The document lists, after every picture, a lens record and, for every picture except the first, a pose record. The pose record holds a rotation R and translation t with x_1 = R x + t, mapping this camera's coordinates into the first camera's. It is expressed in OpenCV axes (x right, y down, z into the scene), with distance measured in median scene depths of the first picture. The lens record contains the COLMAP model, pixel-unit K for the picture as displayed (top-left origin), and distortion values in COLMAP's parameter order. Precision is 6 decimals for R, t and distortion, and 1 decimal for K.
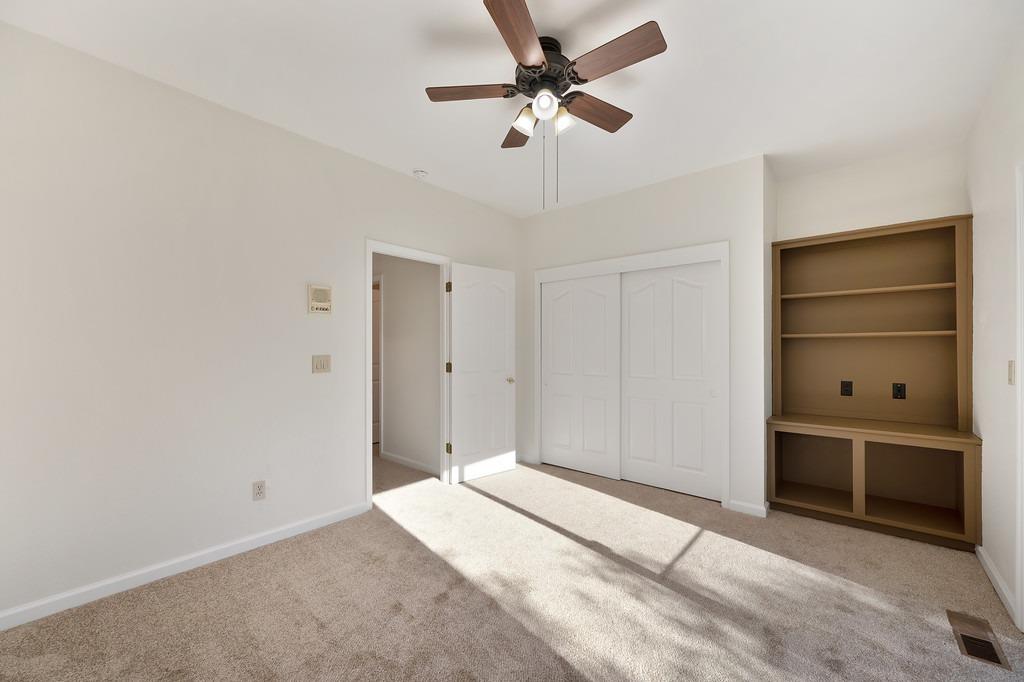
lens RADIAL K [[404.3, 0, 517.2], [0, 404.3, 345.4], [0, 0, 1]] dist [0.003564, -0.000254]
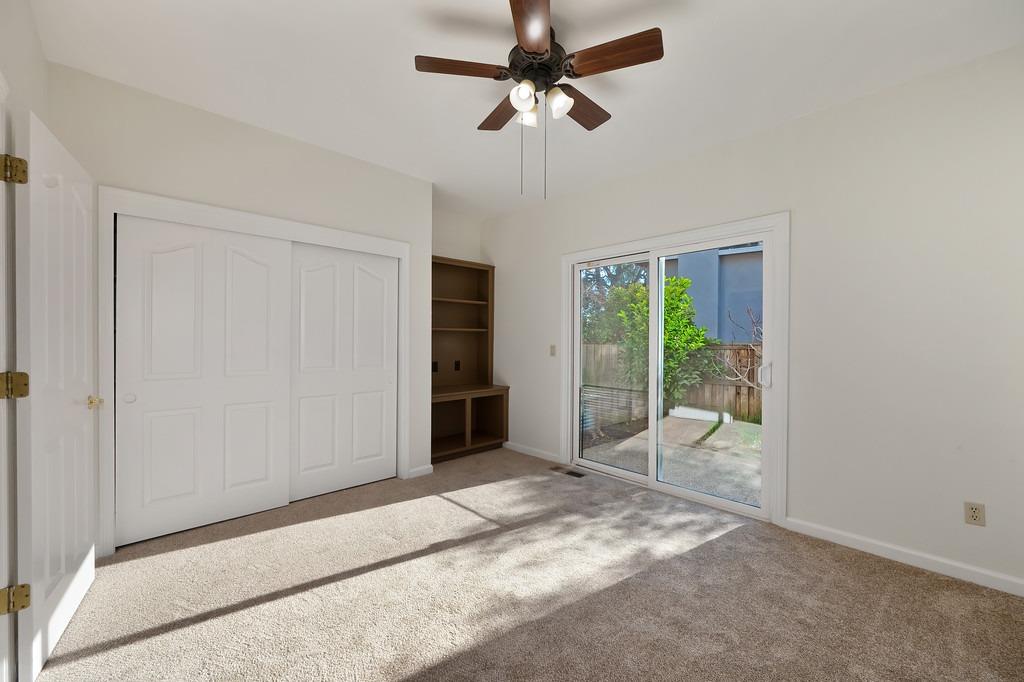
lens RADIAL K [[404.3, 0, 516.6], [0, 404.3, 342.0], [0, 0, 1]] dist [0.003564, -0.000254]
pose [[0.105350, -0.002498, 0.994432, -0.728733], [-0.013030, 0.999908, 0.003892, 0.013254], [-0.994350, -0.013368, 0.105307, 0.731729]]
